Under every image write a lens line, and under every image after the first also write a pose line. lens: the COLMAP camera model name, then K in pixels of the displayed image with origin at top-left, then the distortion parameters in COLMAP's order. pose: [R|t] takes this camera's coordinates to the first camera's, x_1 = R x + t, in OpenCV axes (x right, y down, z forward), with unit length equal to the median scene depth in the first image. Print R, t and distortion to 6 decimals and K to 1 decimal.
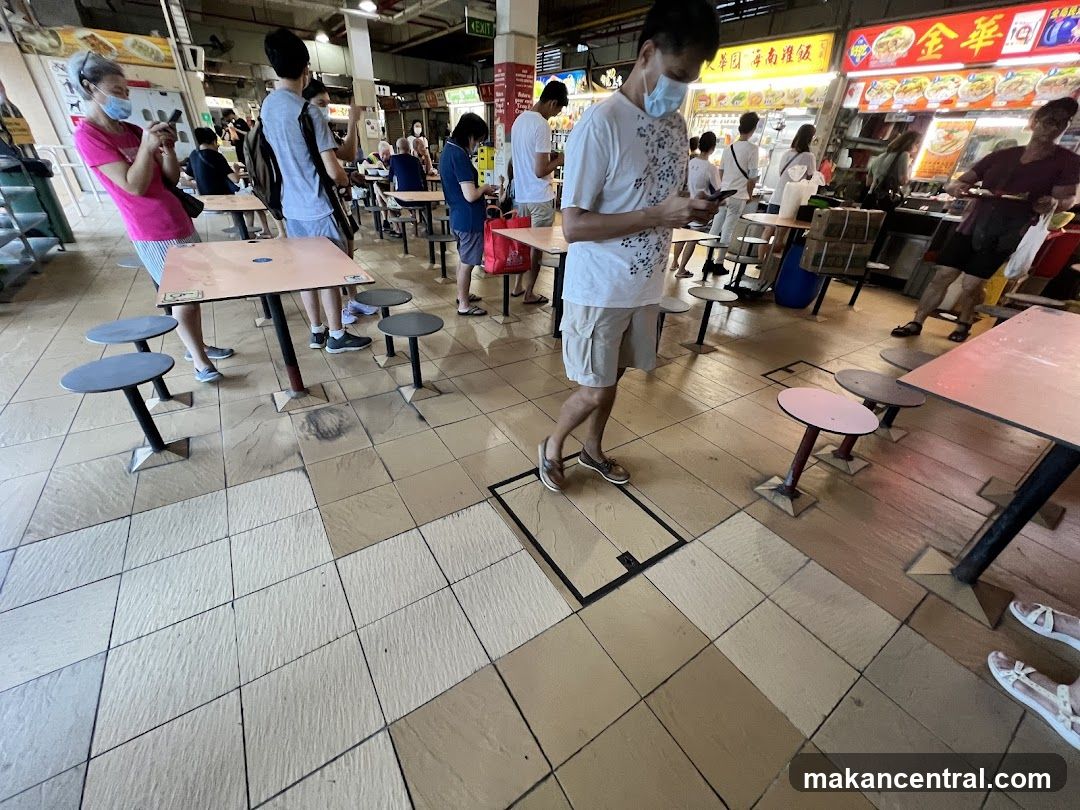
lens RADIAL K [[432.2, 0, 535.5], [0, 432.2, 402.4], [0, 0, 1]] dist [0.002198, -0.000269]
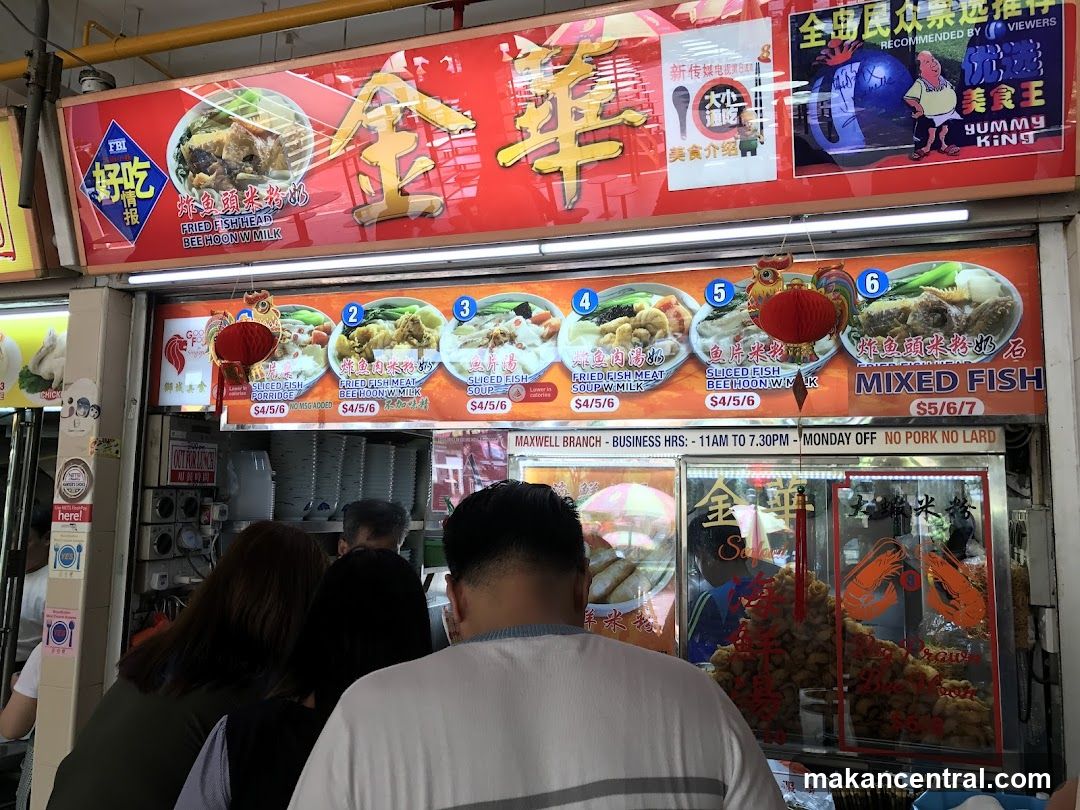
lens RADIAL K [[868.5, 0, 525.3], [0, 868.5, 403.4], [0, 0, 1]] dist [0.006540, -0.007305]
pose [[0.790538, 0.045566, 0.610716, 0.696218], [0.325994, 0.812892, -0.482633, -0.492385], [-0.518438, 0.580629, 0.627768, 0.749679]]
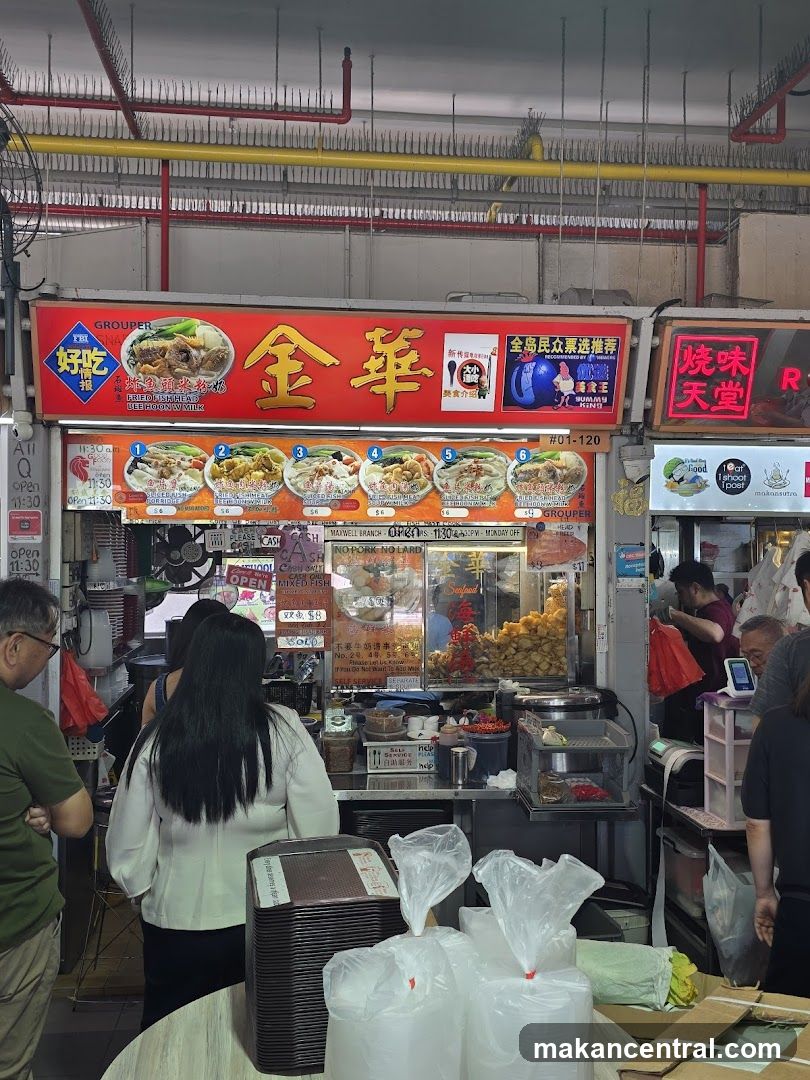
lens RADIAL K [[1002.0, 0, 405.0], [0, 1002.0, 540.0], [0, 0, 1]] dist [0.082197, -0.004250]
pose [[0.455555, -0.047230, 0.888954, 0.212686], [0.470247, 0.860664, -0.195256, -0.482855], [-0.755869, 0.506978, 0.414290, 0.630949]]
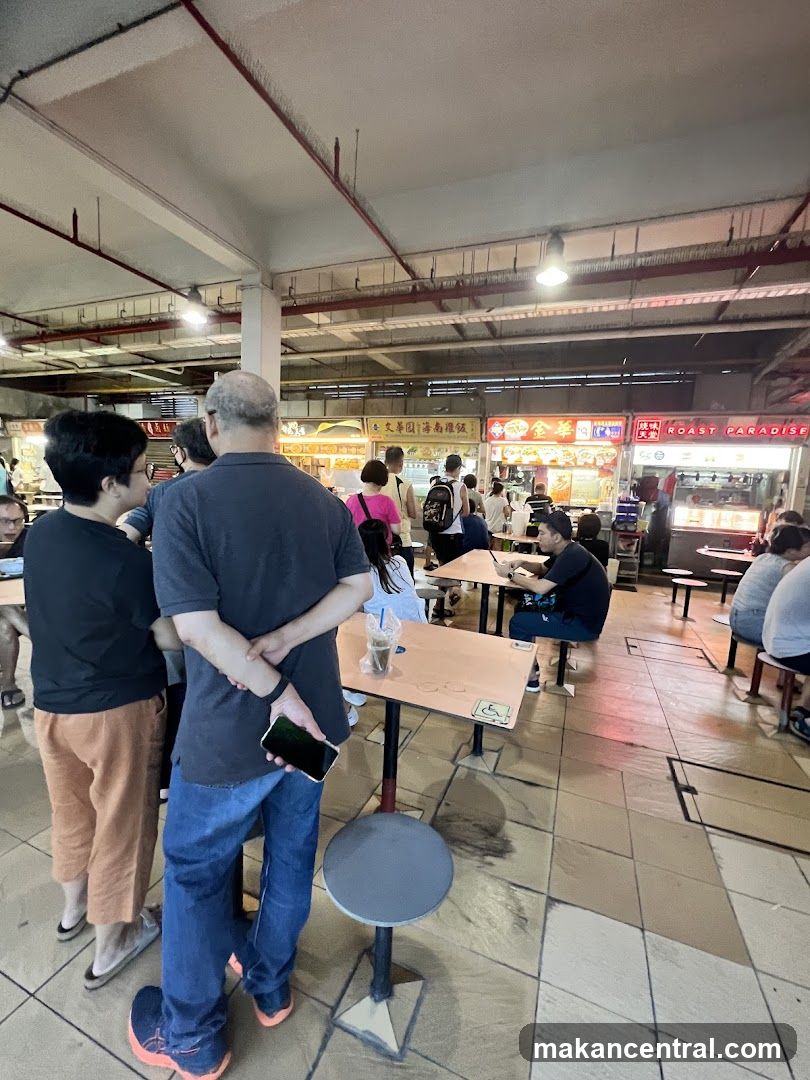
lens RADIAL K [[448.8, 0, 405.7], [0, 448.8, 541.4], [0, 0, 1]] dist [0.002362, 0.000299]
pose [[0.821091, -0.084055, 0.564575, -0.464360], [0.285597, 0.916884, -0.278851, -0.116008], [-0.494211, 0.390203, 0.776851, 0.098189]]
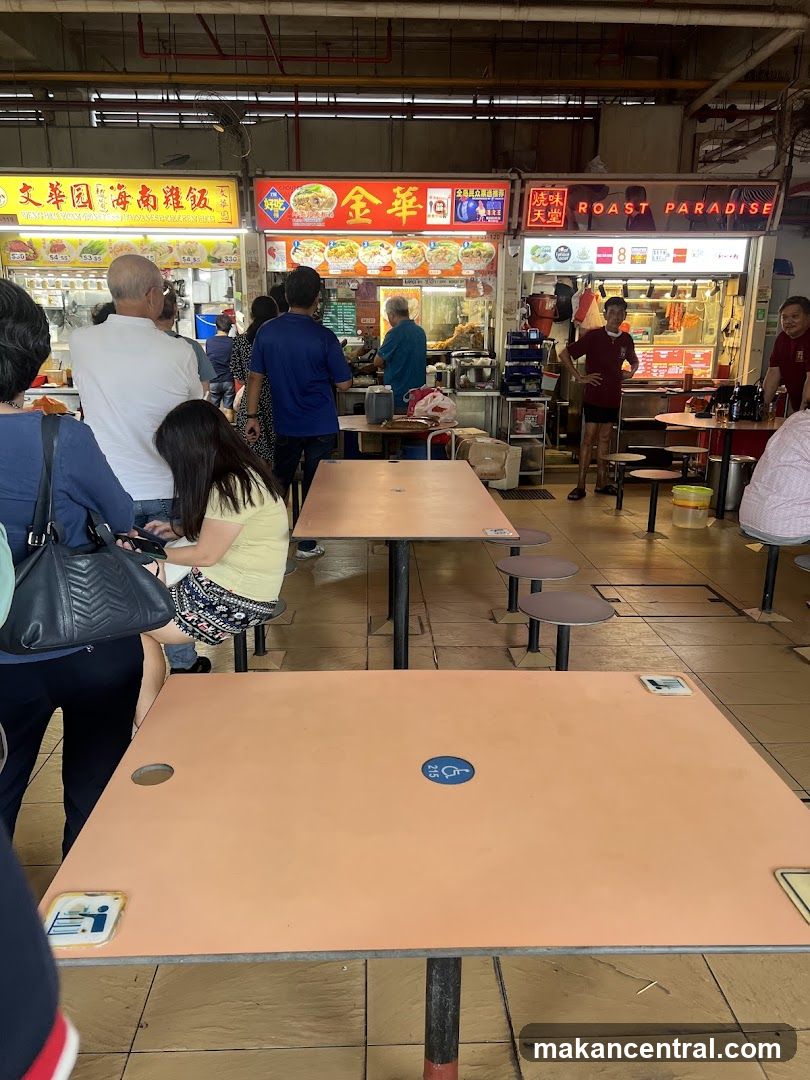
lens RADIAL K [[821.4, 0, 396.4], [0, 821.4, 538.7], [0, 0, 1]] dist [0.018446, 0.000126]
pose [[0.521797, -0.262280, 0.811749, -0.475470], [0.455496, 0.890223, -0.005160, -0.213617], [-0.721285, 0.372441, 0.583983, 0.254316]]
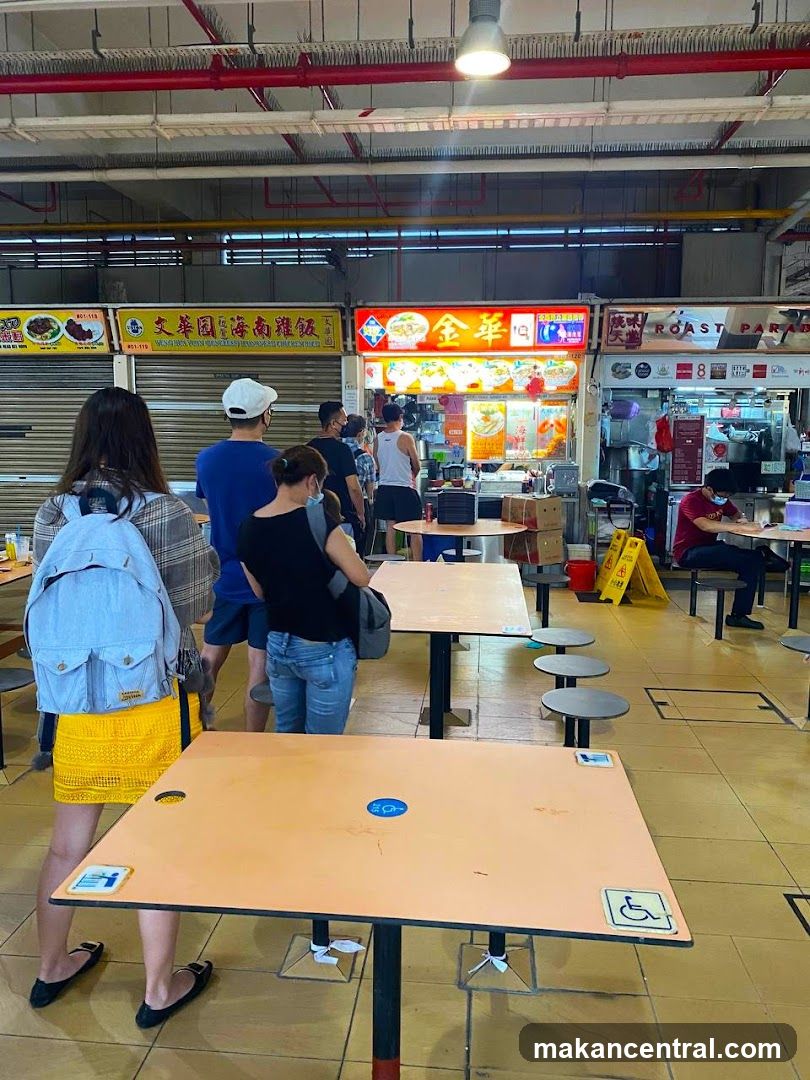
lens RADIAL K [[826.4, 0, 401.6], [0, 826.4, 538.1], [0, 0, 1]] dist [0.076860, -0.109784]
pose [[0.631153, -0.152640, 0.760491, -0.519761], [0.419849, 0.891629, -0.169483, -0.180257], [-0.652206, 0.426262, 0.626840, 0.149524]]
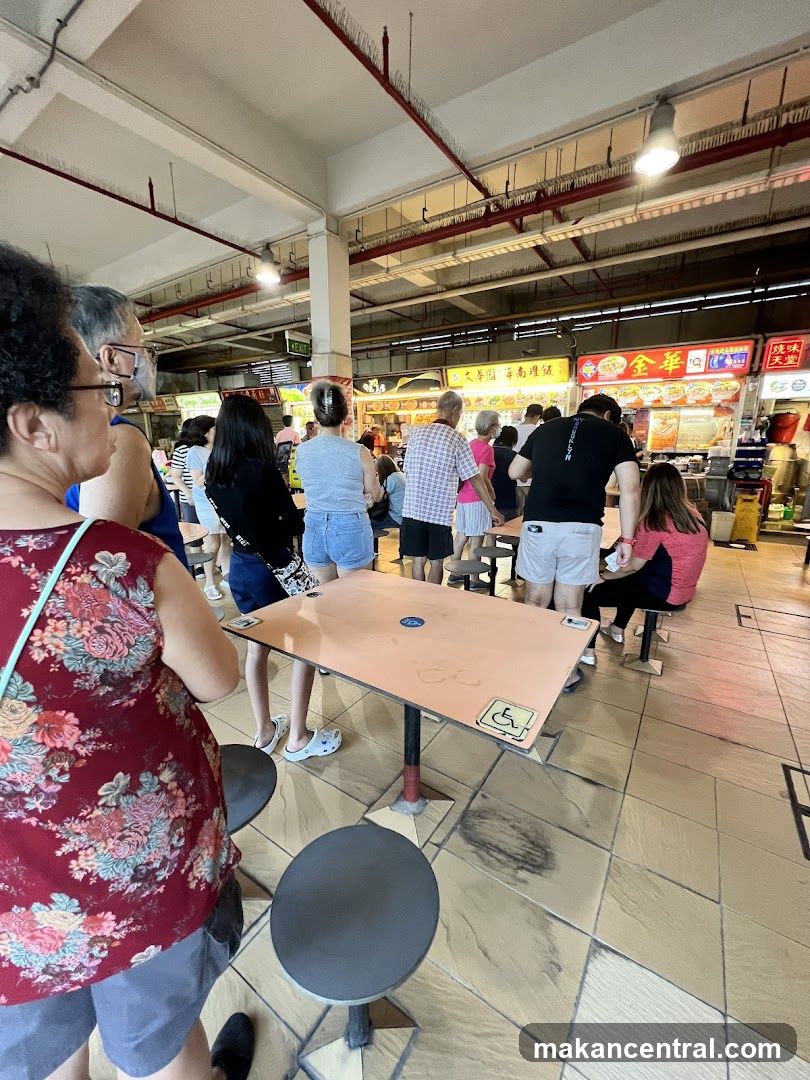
lens RADIAL K [[432.4, 0, 405.0], [0, 432.4, 540.0], [0, 0, 1]] dist [-0.003879, 0.002482]
pose [[0.920936, -0.135369, 0.365447, -0.375459], [0.235962, 0.939994, -0.246439, -0.120757], [-0.310158, 0.313186, 0.897617, 0.140999]]
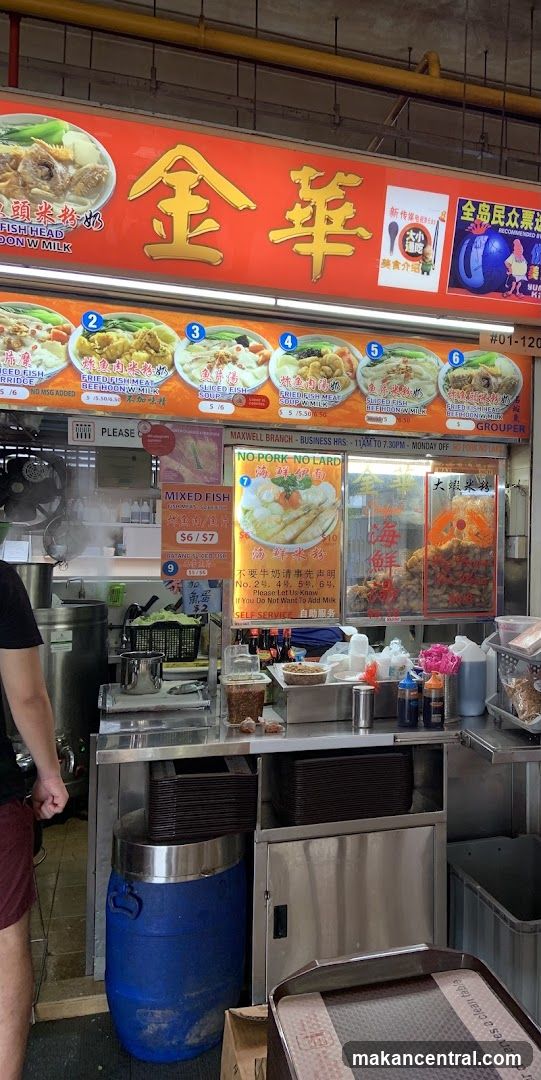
lens RADIAL K [[812.2, 0, 413.6], [0, 812.2, 544.5], [0, 0, 1]] dist [0.088600, -0.124199]
pose [[0.240516, -0.051211, 0.969293, 0.418999], [0.490766, 0.867977, -0.075918, -0.513161], [-0.837437, 0.493956, 0.233895, 0.831599]]
